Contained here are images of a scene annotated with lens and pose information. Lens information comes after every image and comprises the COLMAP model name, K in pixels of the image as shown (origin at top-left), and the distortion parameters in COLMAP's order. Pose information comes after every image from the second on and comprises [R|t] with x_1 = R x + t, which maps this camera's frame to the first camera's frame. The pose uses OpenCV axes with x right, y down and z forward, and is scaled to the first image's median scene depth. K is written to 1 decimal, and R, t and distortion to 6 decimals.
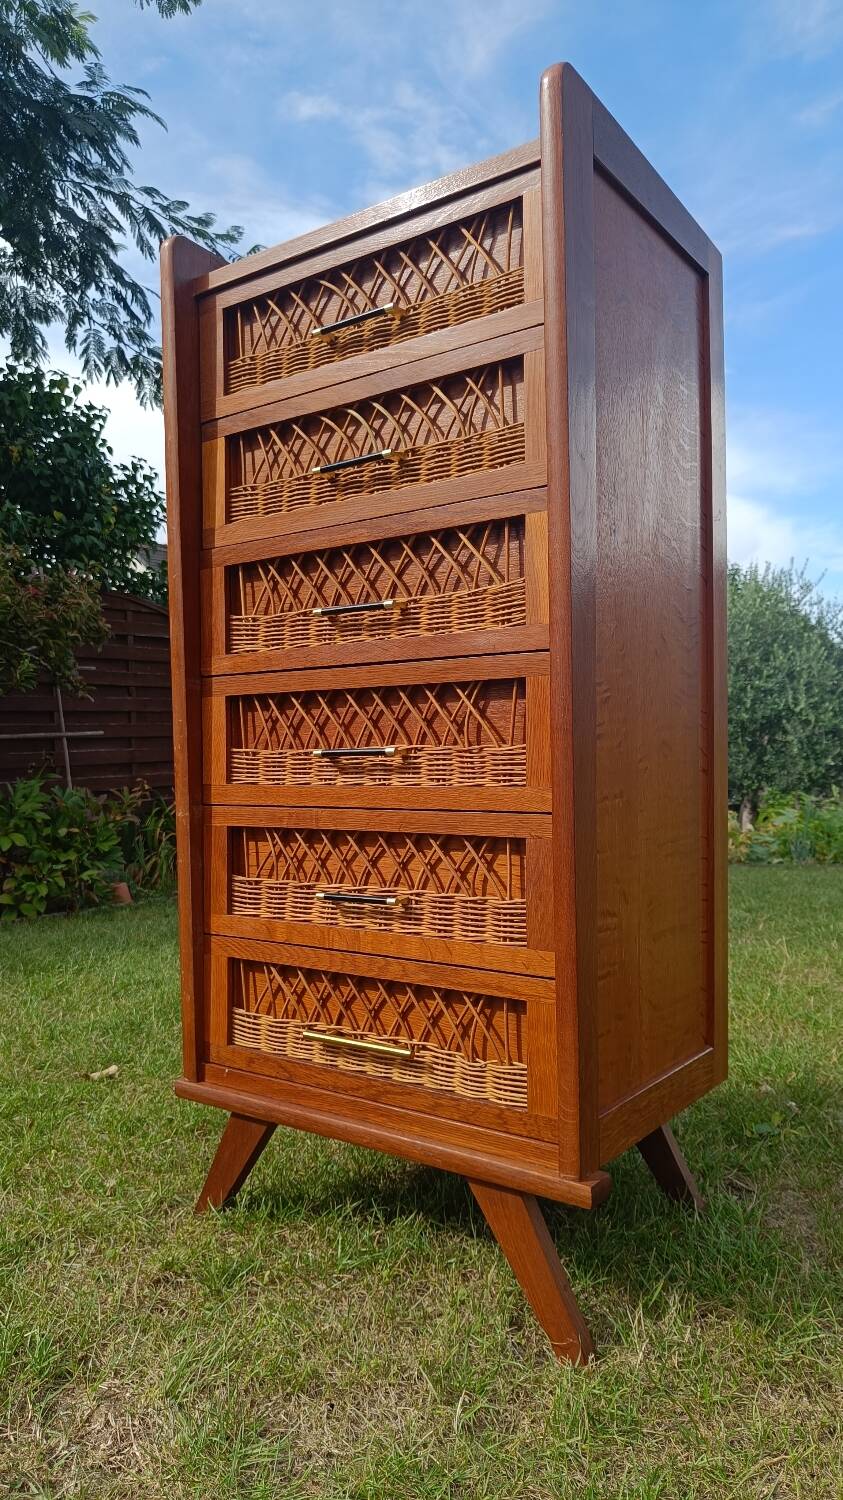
lens RADIAL K [[1053.0, 0, 420.6], [0, 1053.0, 756.0], [0, 0, 1]] dist [0.003545, 0.003681]
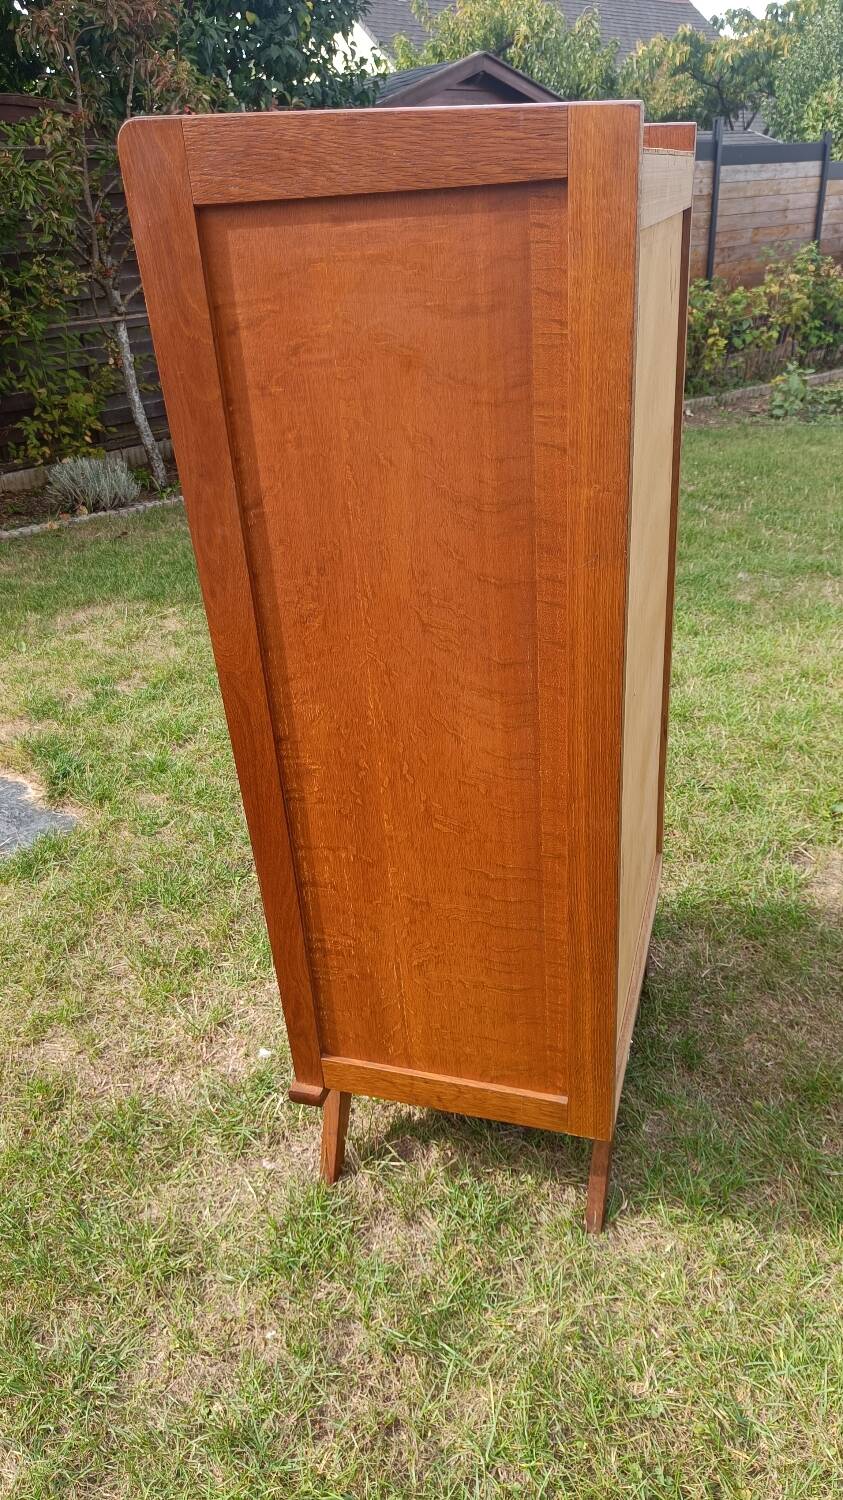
lens RADIAL K [[1053.0, 0, 415.7], [0, 1053.0, 757.6], [0, 0, 1]] dist [0.003545, 0.003681]
pose [[0.982811, 0.079291, -0.166720, 0.006026], [0.007066, 0.886253, 0.463148, -0.476809], [0.184479, -0.456365, 0.870459, -0.388228]]
